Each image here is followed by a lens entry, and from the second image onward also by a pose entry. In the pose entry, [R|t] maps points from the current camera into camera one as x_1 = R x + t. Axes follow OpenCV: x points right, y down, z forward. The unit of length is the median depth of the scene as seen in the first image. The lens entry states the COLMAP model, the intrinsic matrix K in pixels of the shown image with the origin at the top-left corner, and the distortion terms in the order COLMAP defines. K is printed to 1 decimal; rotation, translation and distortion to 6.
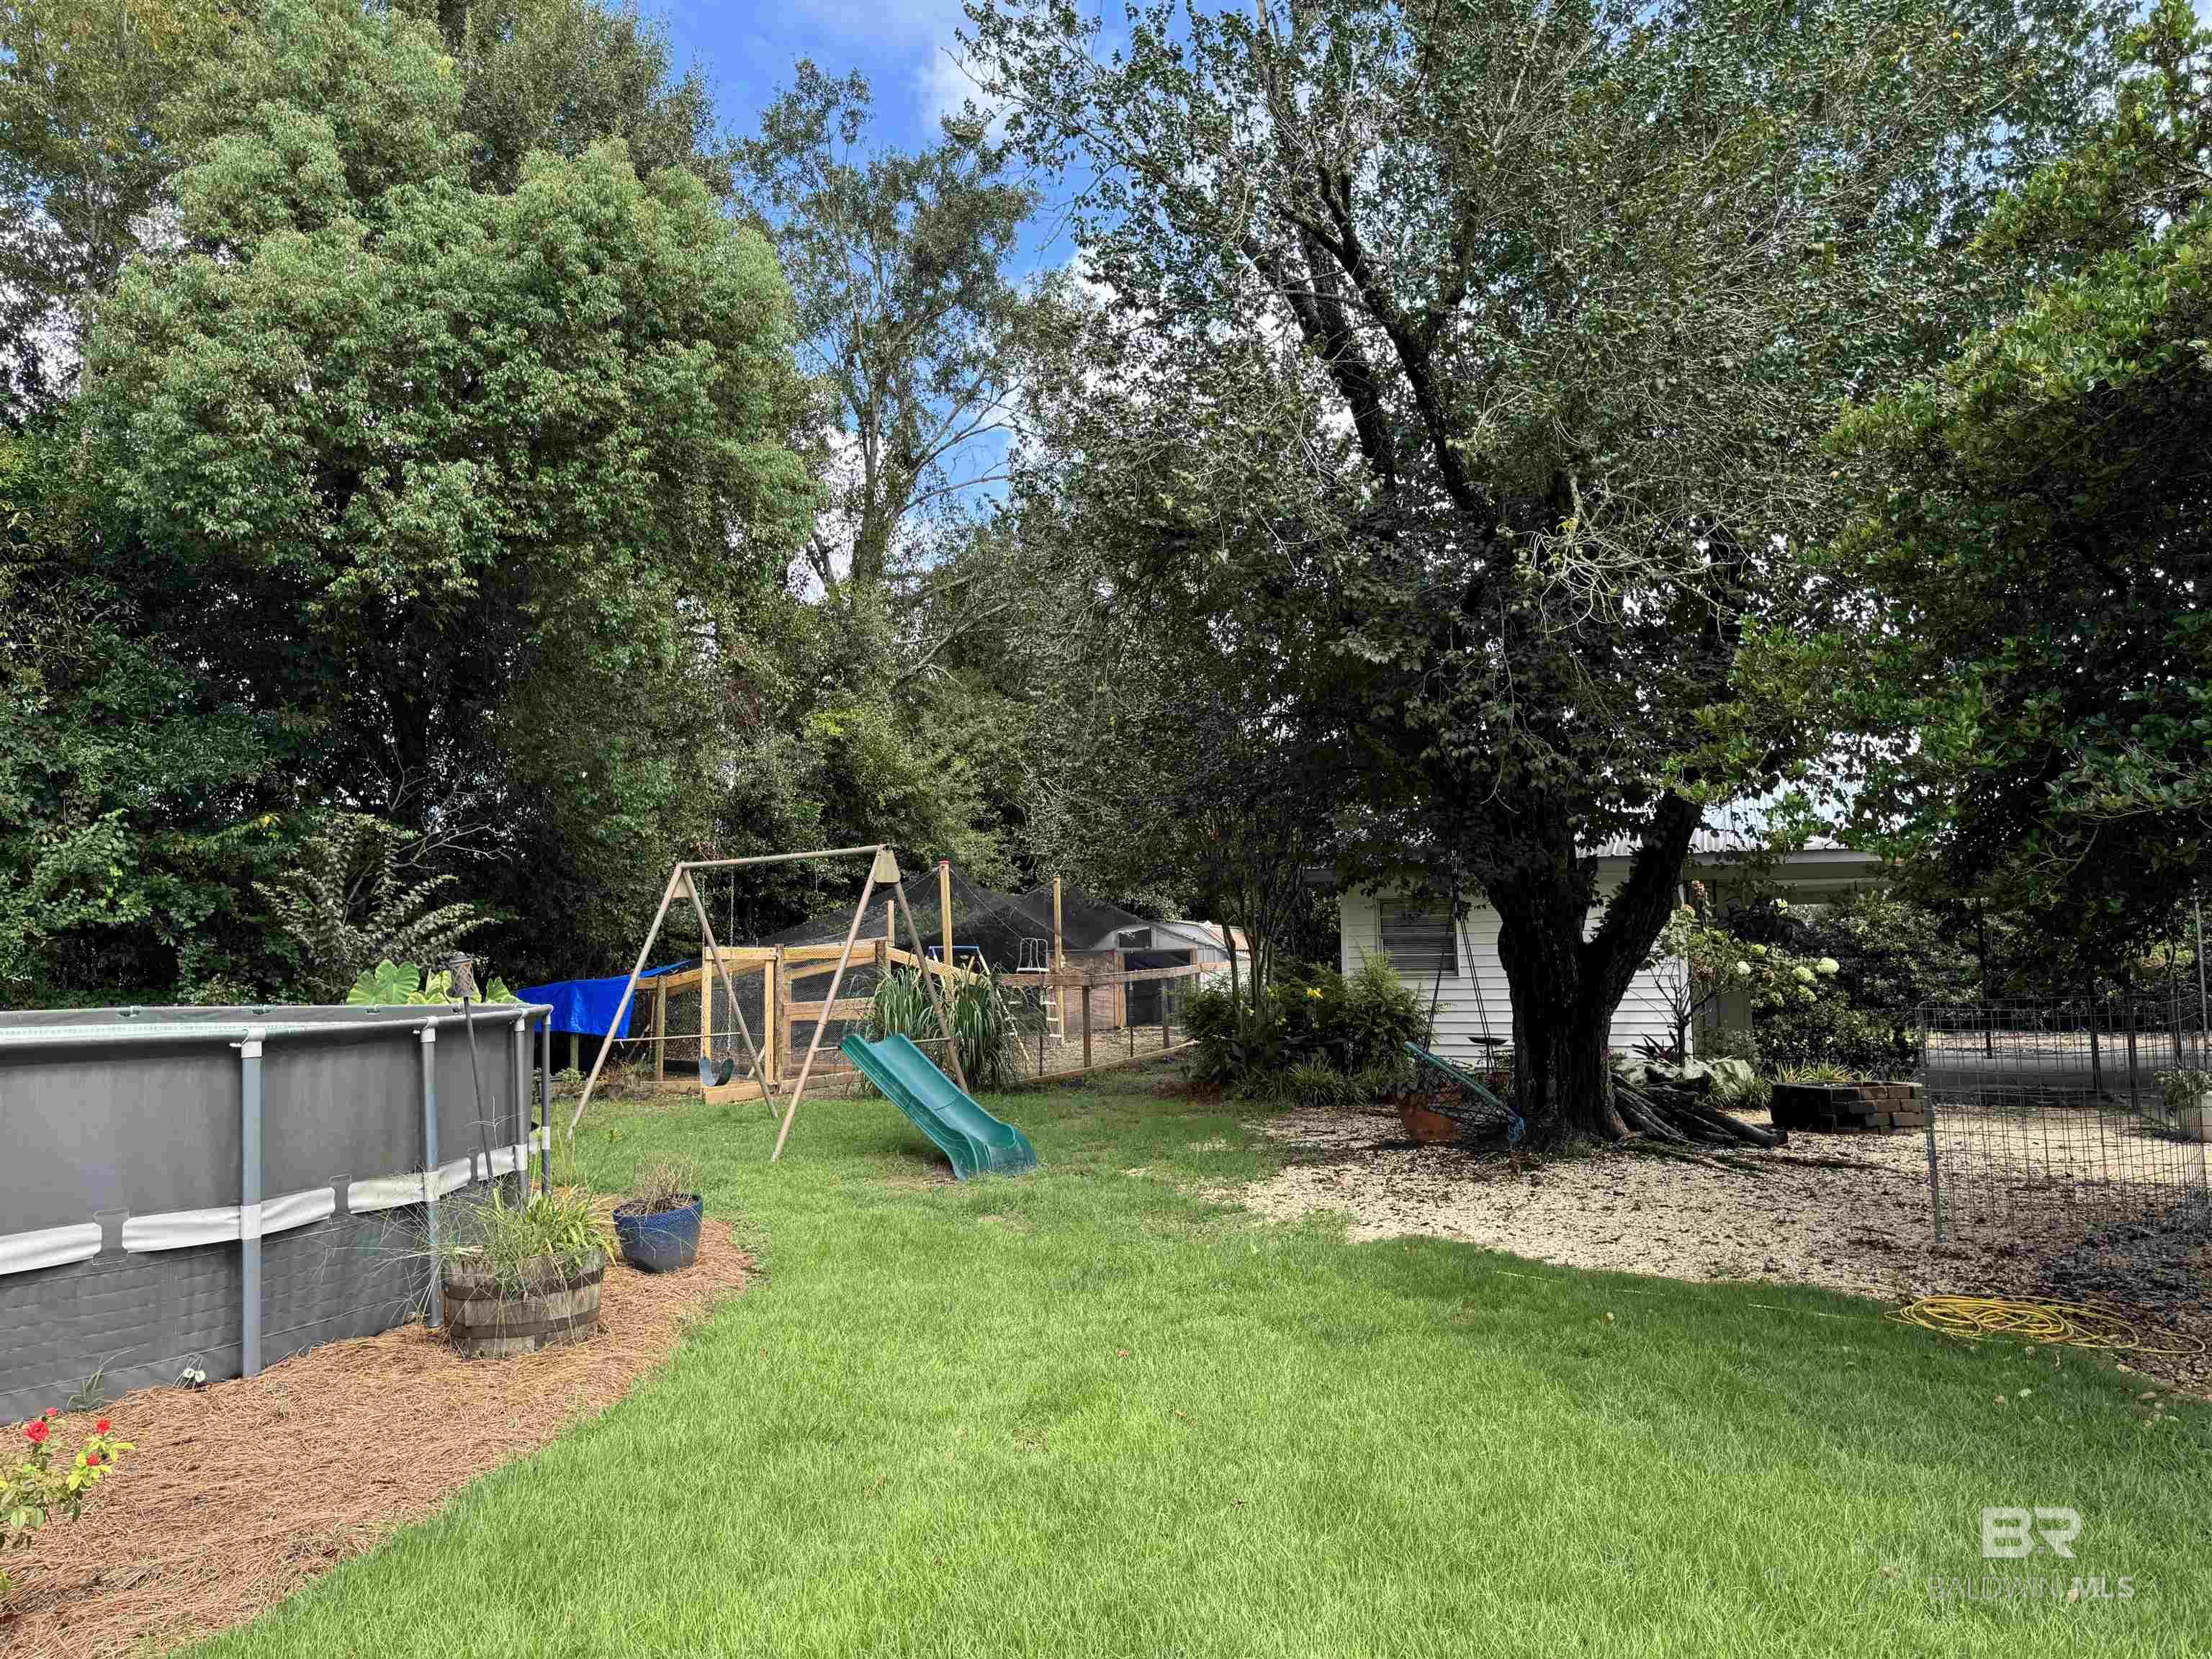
lens RADIAL K [[1533.9, 0, 1103.3], [0, 1533.9, 847.7], [0, 0, 1]] dist [0.068398, -0.080099]
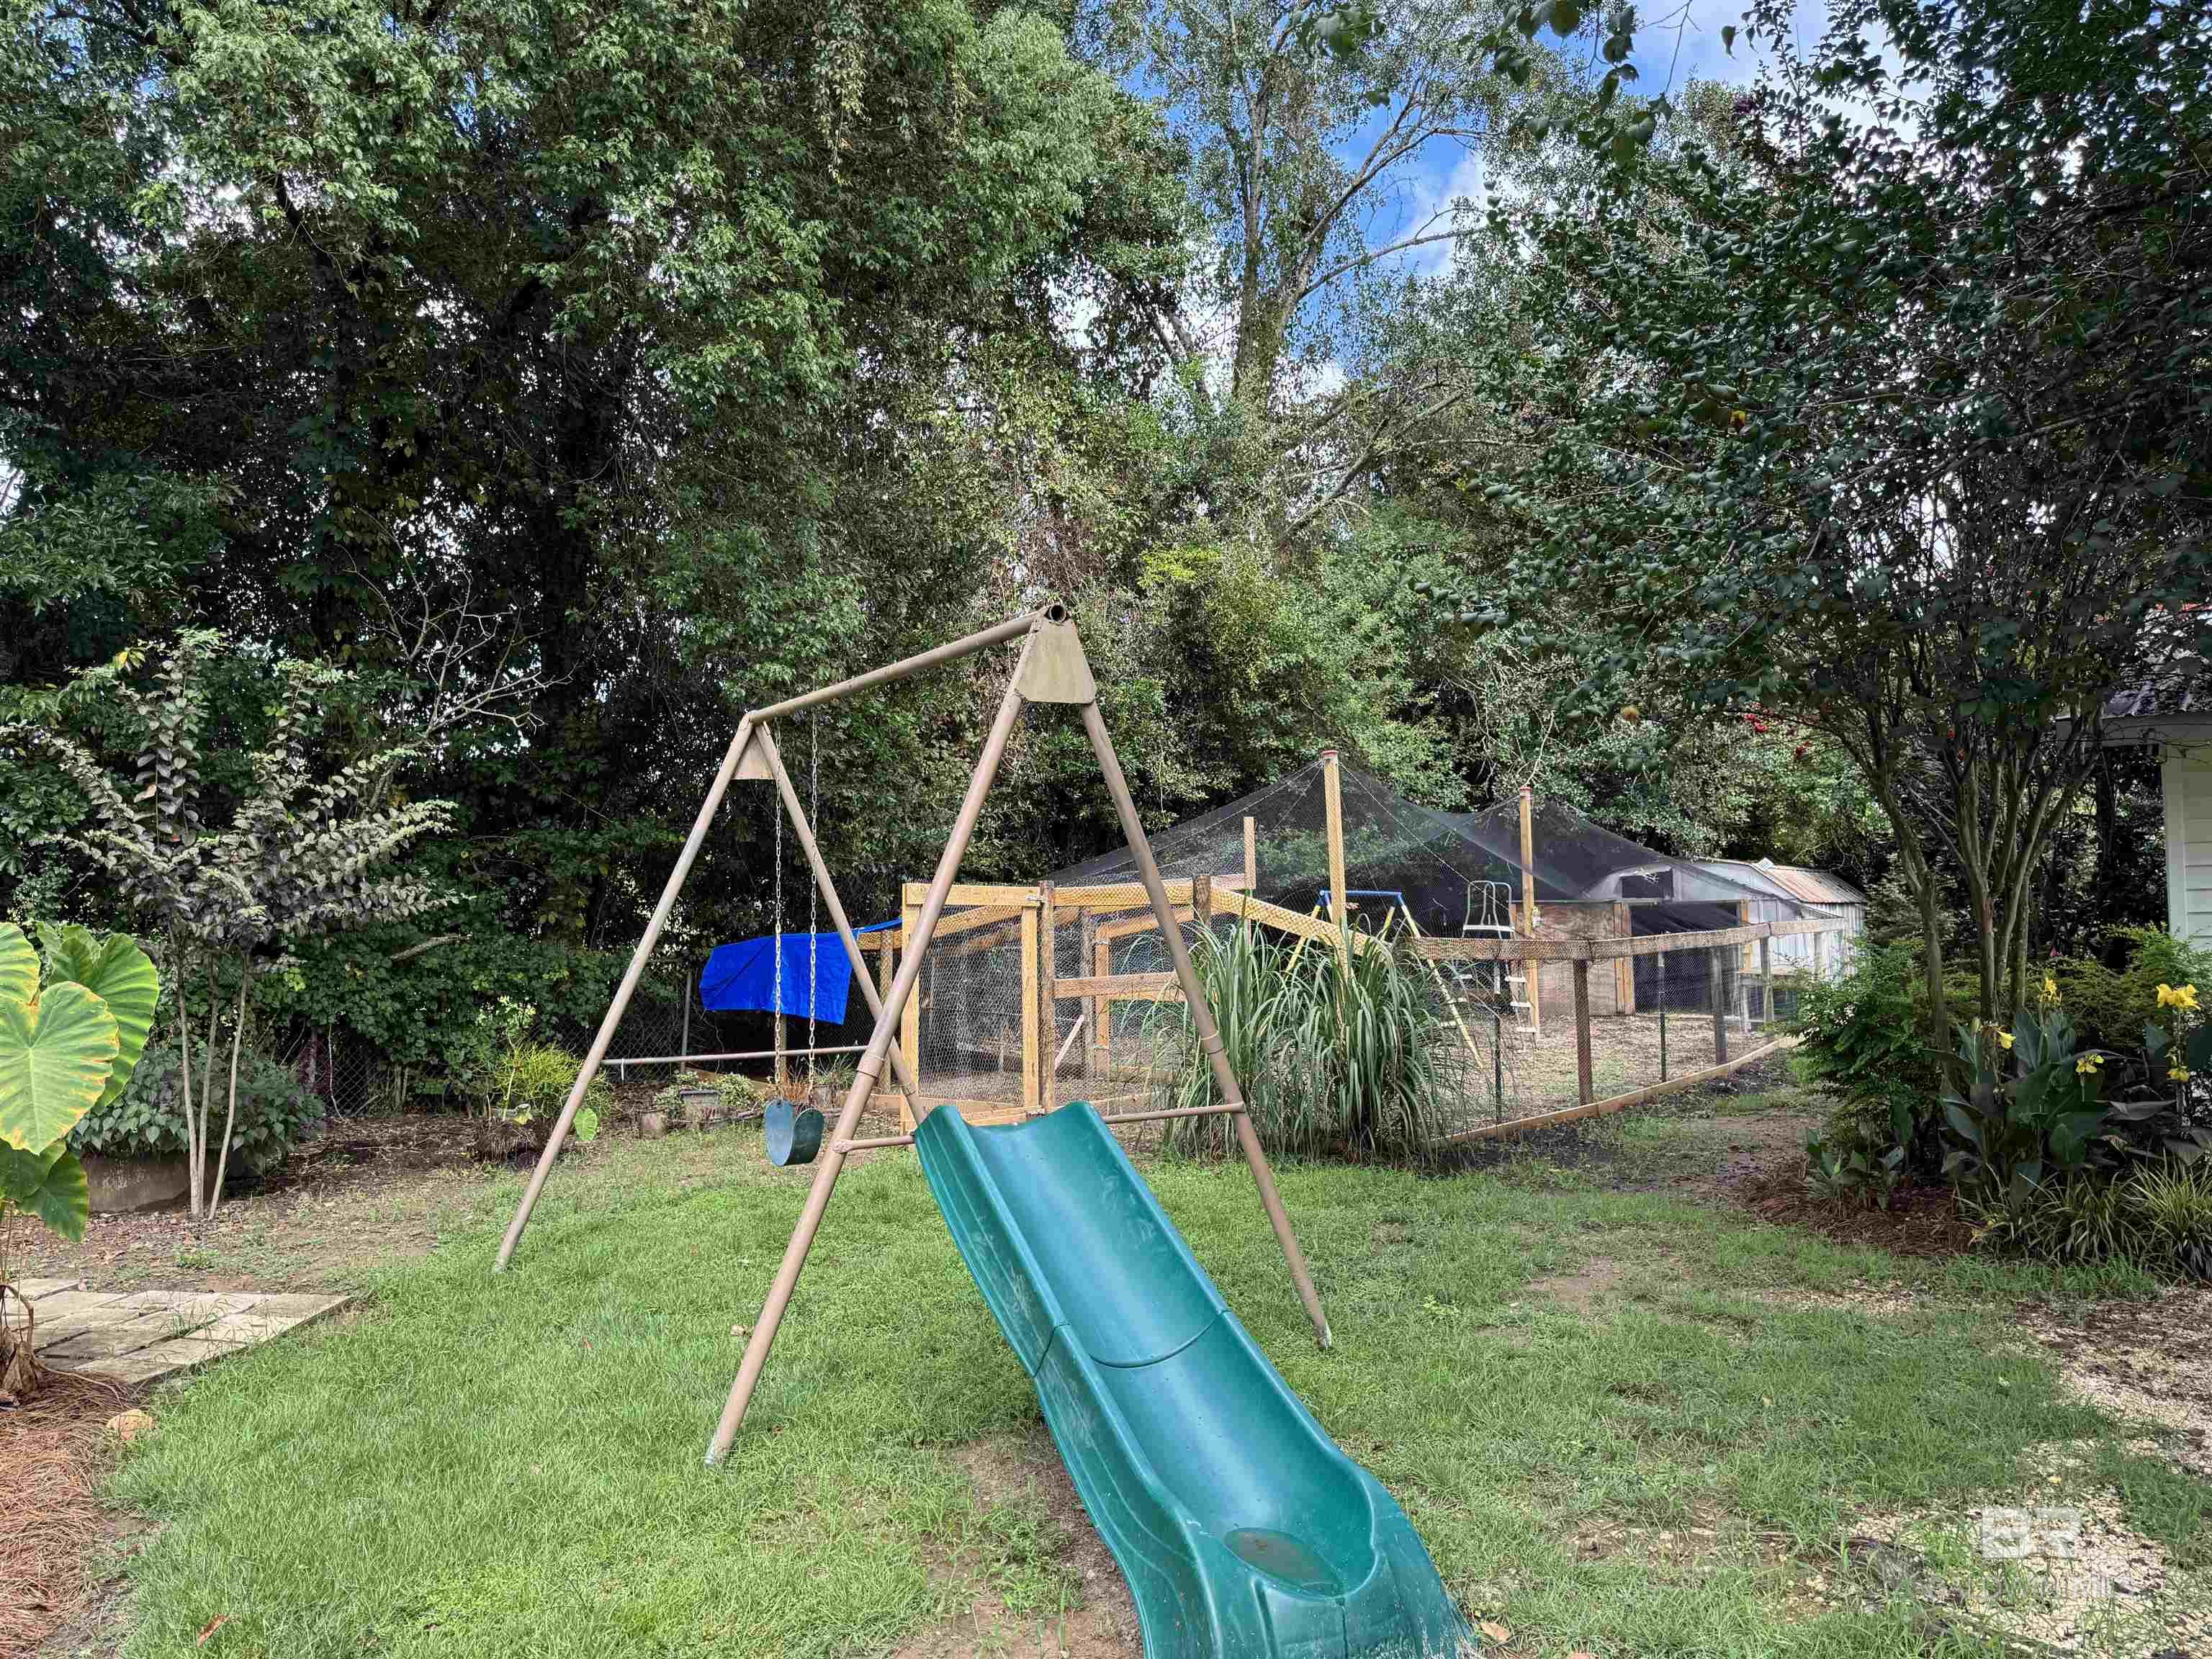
lens RADIAL K [[1533.9, 0, 1051.2], [0, 1533.9, 839.5], [0, 0, 1]] dist [0.068398, -0.080099]
pose [[0.946714, -0.003995, -0.322052, -0.015474], [0.011830, 0.999680, 0.022377, 0.038423], [0.321859, -0.024995, 0.946458, 0.499450]]
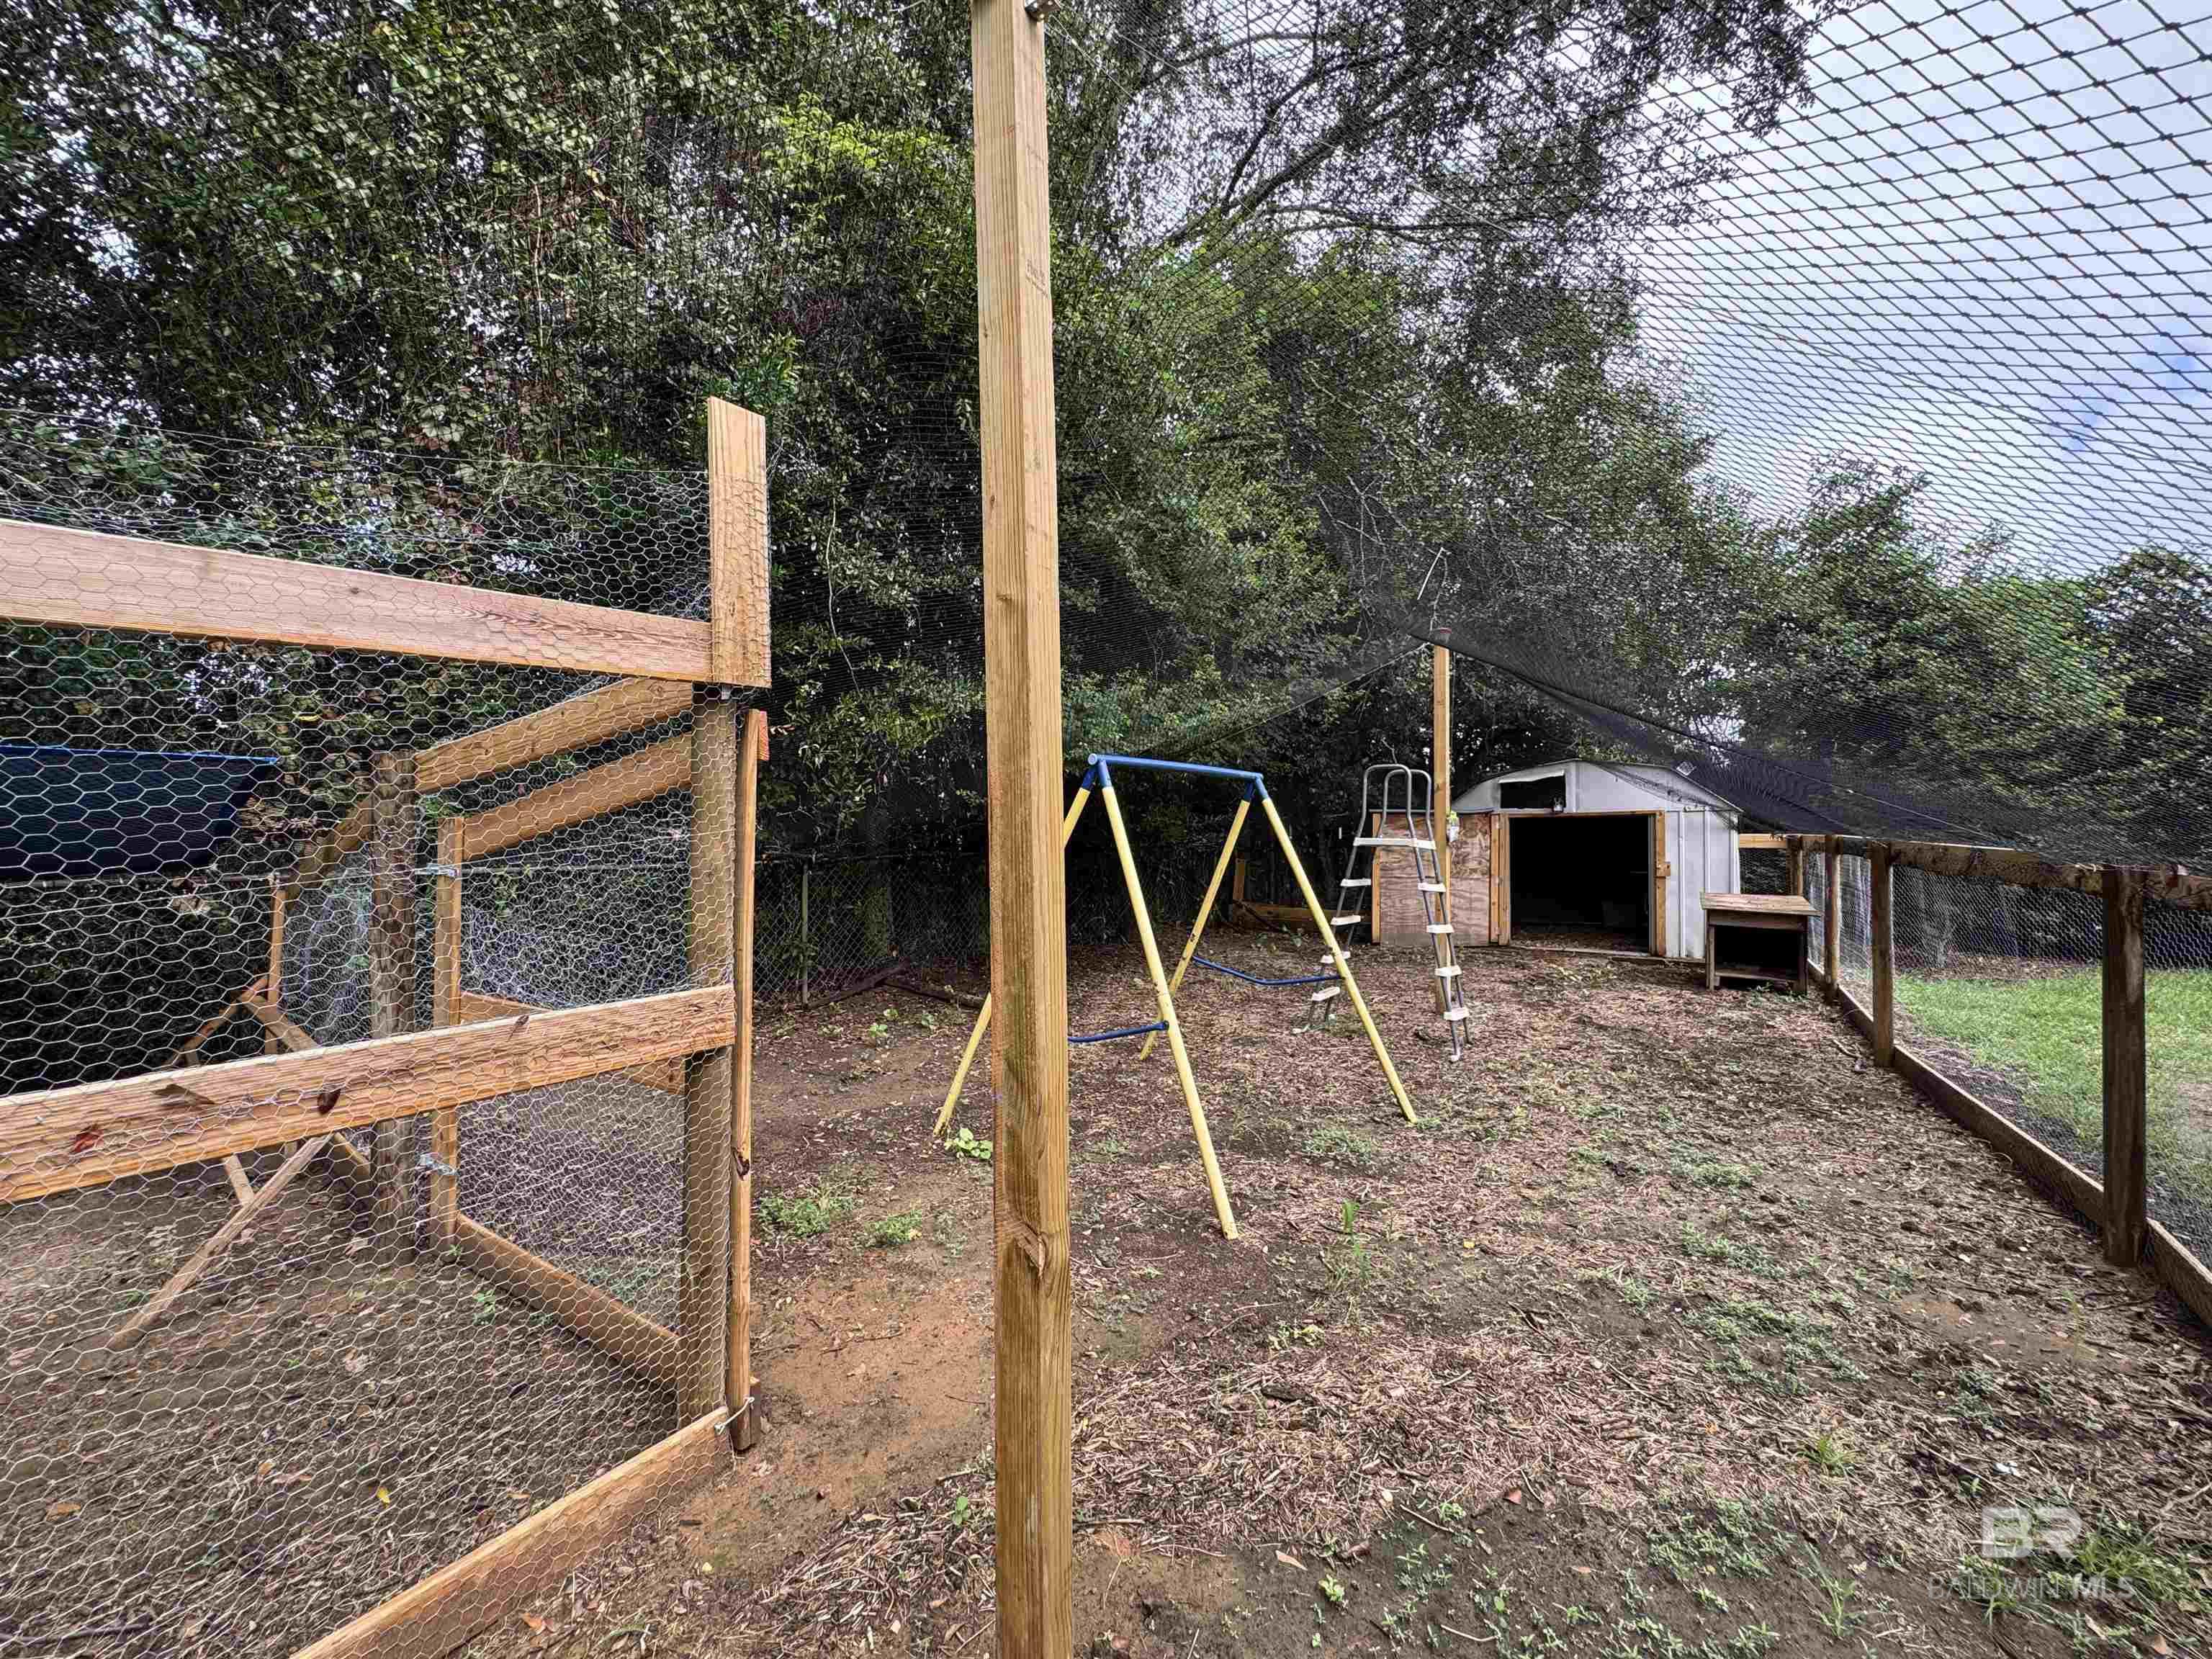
lens RADIAL K [[879.0, 0, 1101.2], [0, 879.0, 845.3], [0, 0, 1]] dist [-0.001003, -0.000666]
pose [[0.969530, 0.019501, -0.244196, -0.102908], [0.000244, 0.996749, 0.080568, 0.098277], [0.244973, -0.078173, 0.966373, 1.218448]]
